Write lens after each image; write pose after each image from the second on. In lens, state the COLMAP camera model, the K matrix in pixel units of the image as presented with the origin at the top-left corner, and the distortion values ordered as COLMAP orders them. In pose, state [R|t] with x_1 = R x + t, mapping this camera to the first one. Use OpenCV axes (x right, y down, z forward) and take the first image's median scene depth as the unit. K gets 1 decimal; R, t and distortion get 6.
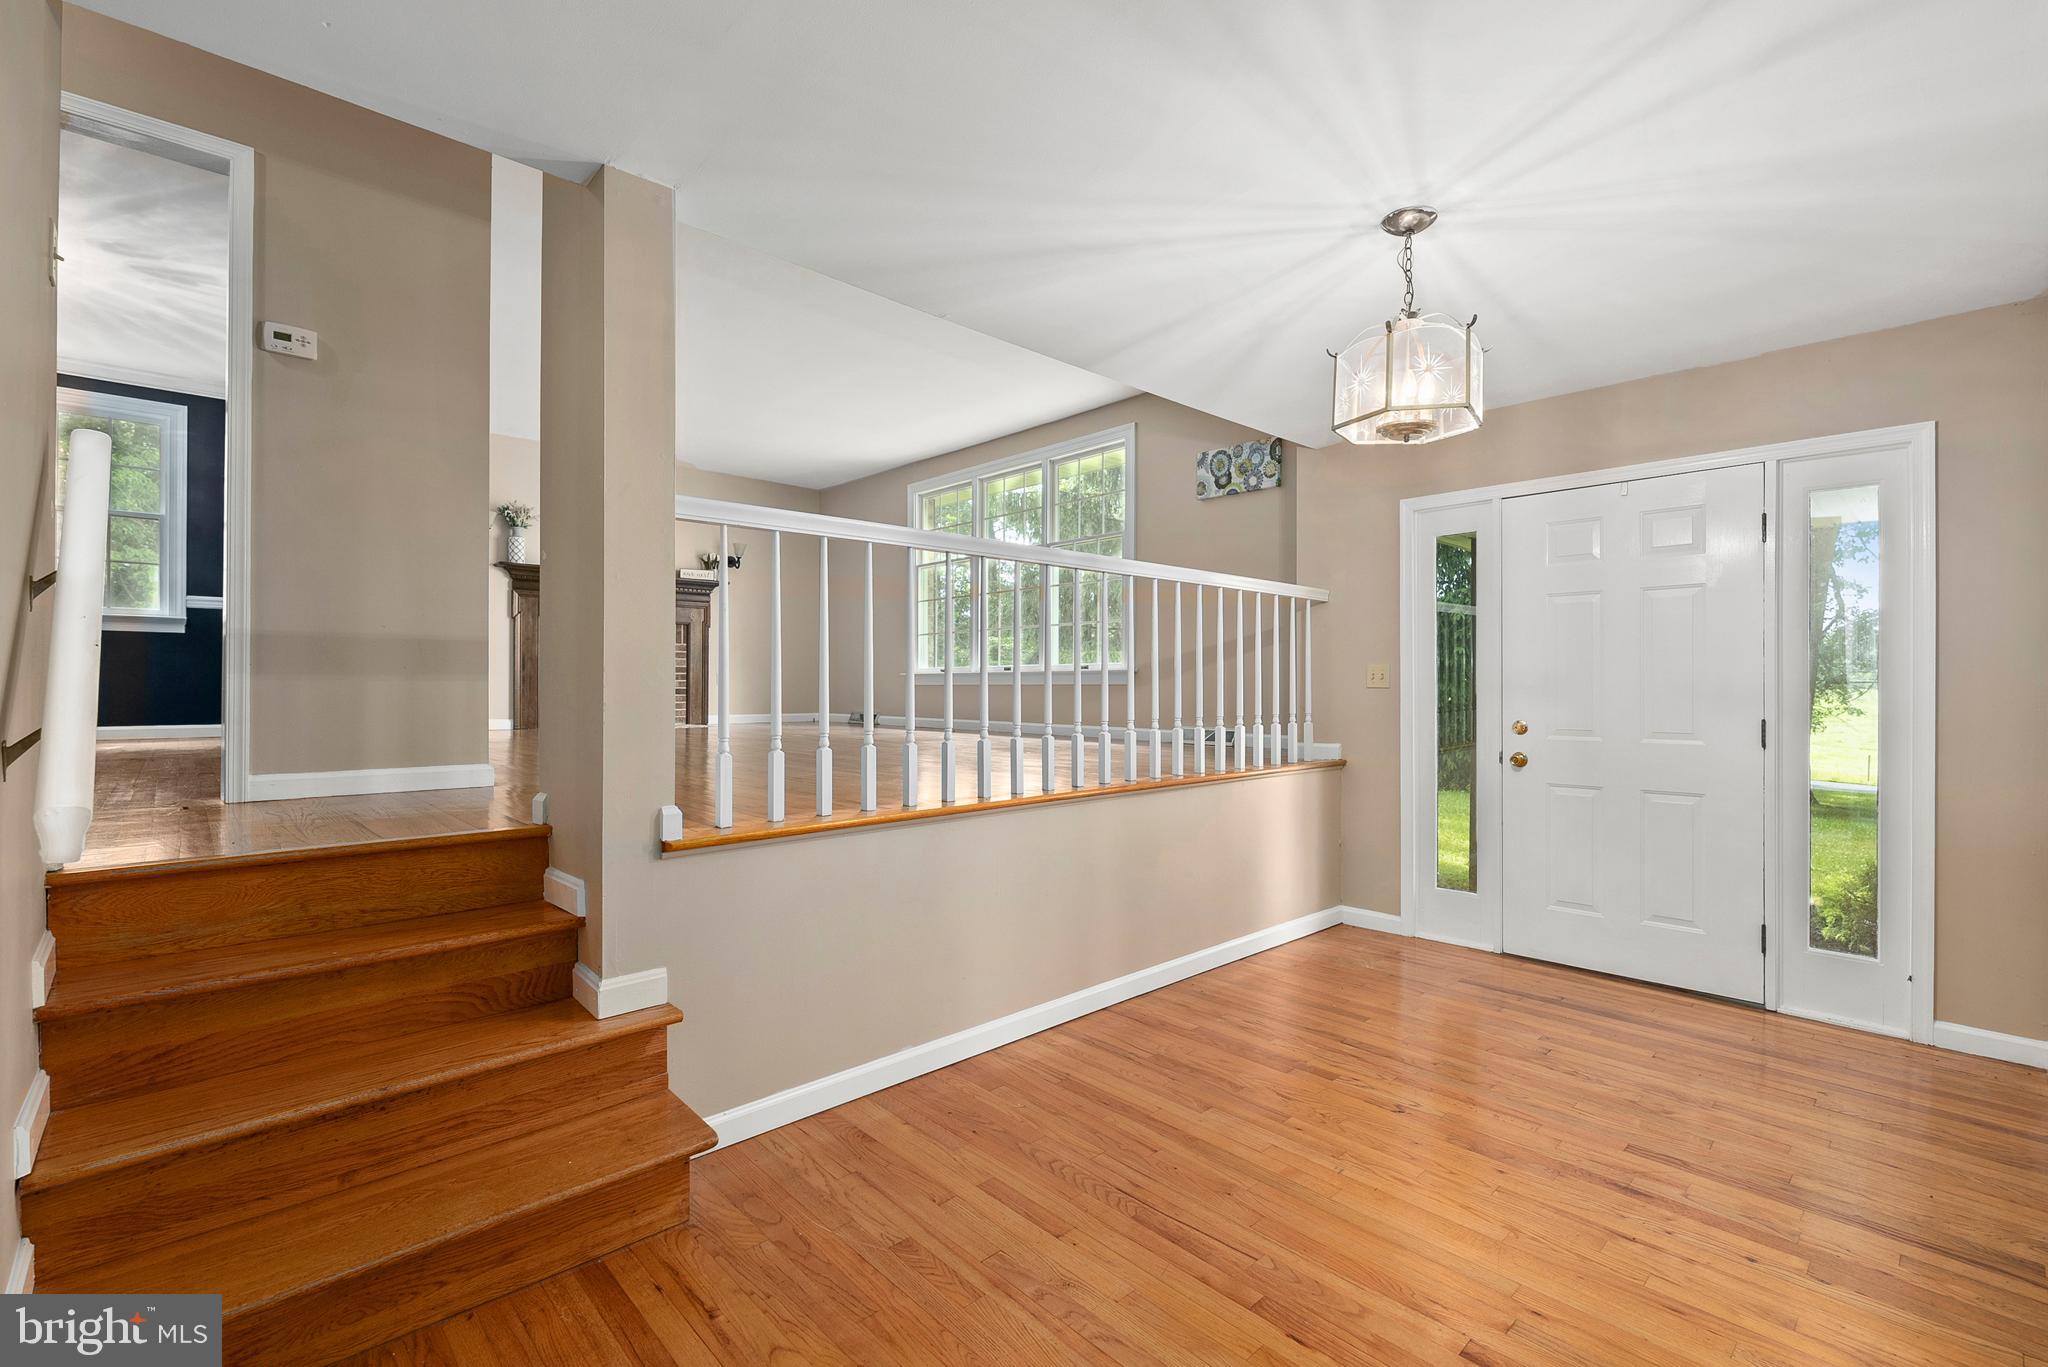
lens RADIAL K [[891.0, 0, 1034.7], [0, 891.0, 676.3], [0, 0, 1]] dist [-0.000999, -0.002422]
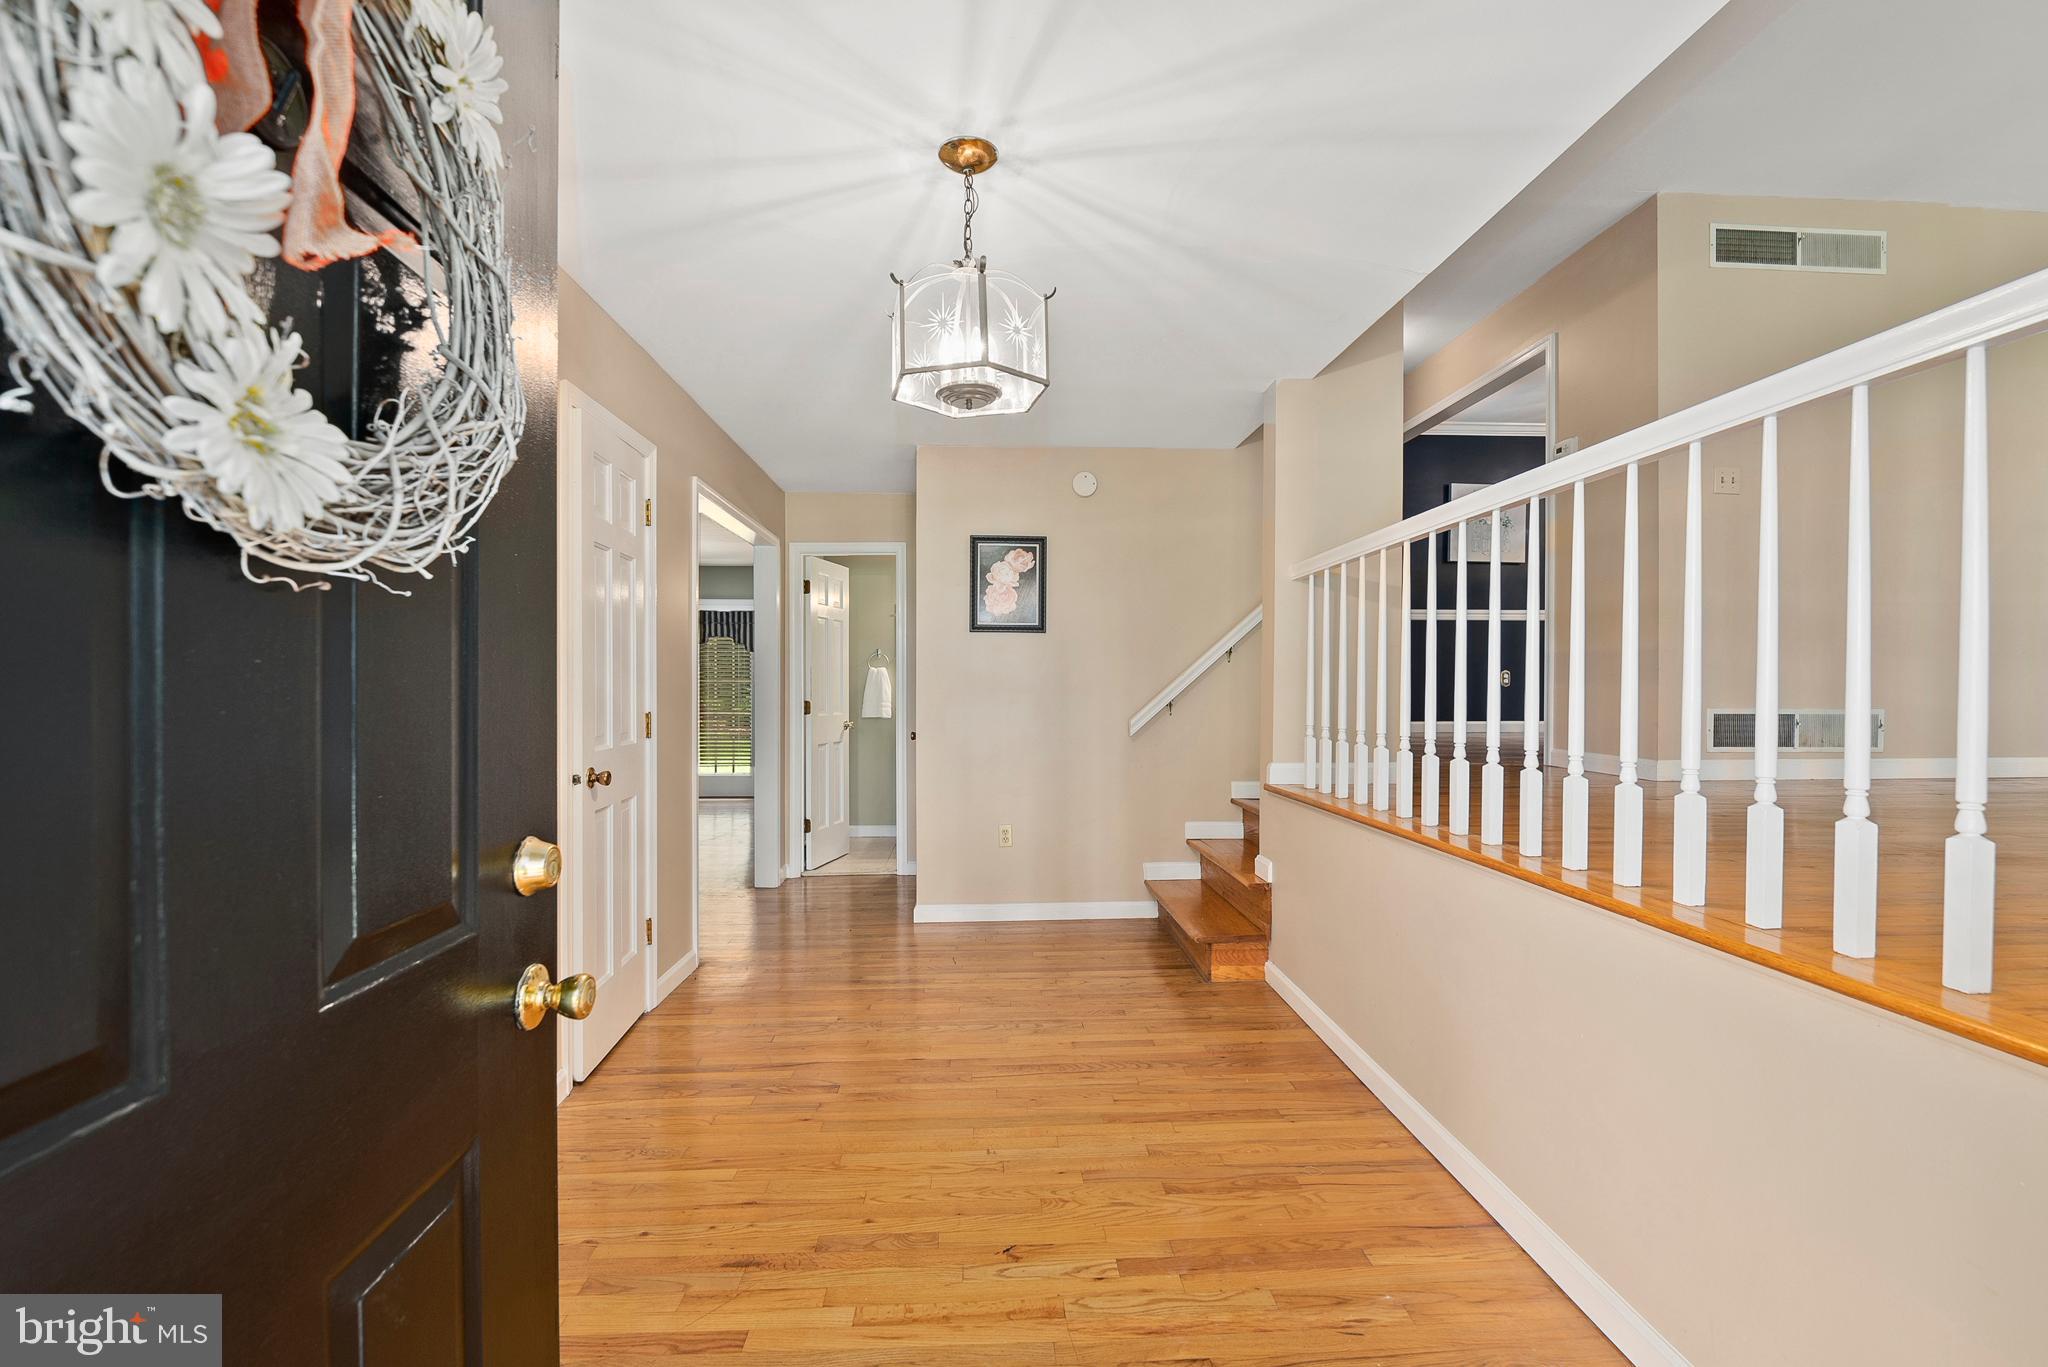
lens RADIAL K [[891.0, 0, 1032.3], [0, 891.0, 690.4], [0, 0, 1]] dist [-0.000999, -0.002422]
pose [[-0.641997, -0.003121, -0.766701, 1.086429], [-0.002035, 0.999995, -0.002368, 0.016546], [0.766704, 0.000040, -0.642001, 1.667542]]
